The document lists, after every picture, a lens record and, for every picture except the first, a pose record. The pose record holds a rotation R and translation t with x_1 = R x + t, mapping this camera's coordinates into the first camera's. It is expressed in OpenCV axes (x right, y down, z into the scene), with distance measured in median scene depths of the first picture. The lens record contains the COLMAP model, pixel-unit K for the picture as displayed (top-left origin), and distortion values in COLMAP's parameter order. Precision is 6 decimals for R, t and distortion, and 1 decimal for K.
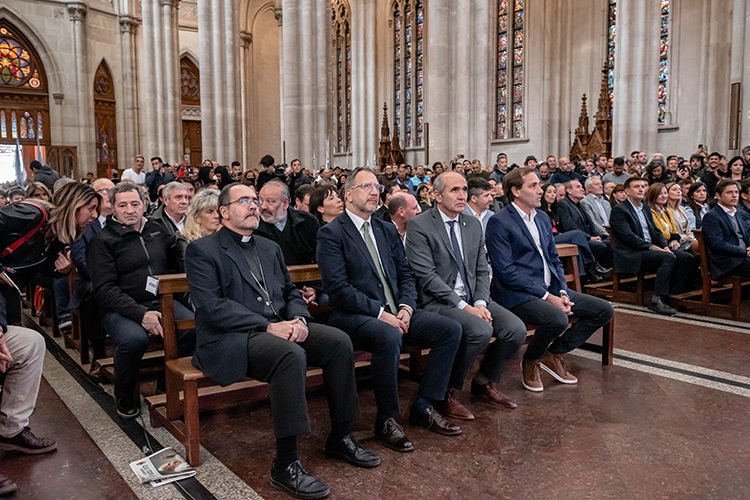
lens RADIAL K [[672.6, 0, 375.3], [0, 672.6, 251.0], [0, 0, 1]] dist [0.003486, -0.010028]
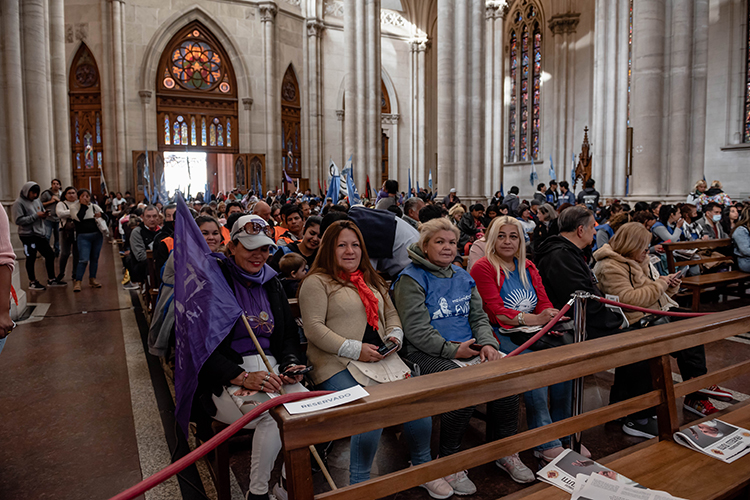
lens RADIAL K [[512.3, 0, 367.2], [0, 512.3, 248.3], [0, 0, 1]] dist [-0.033559, -0.016389]
pose [[0.990075, 0.015067, -0.139731, -0.199723], [-0.014282, 0.999876, 0.006618, -0.029950], [0.139814, -0.004556, 0.990167, 0.309670]]
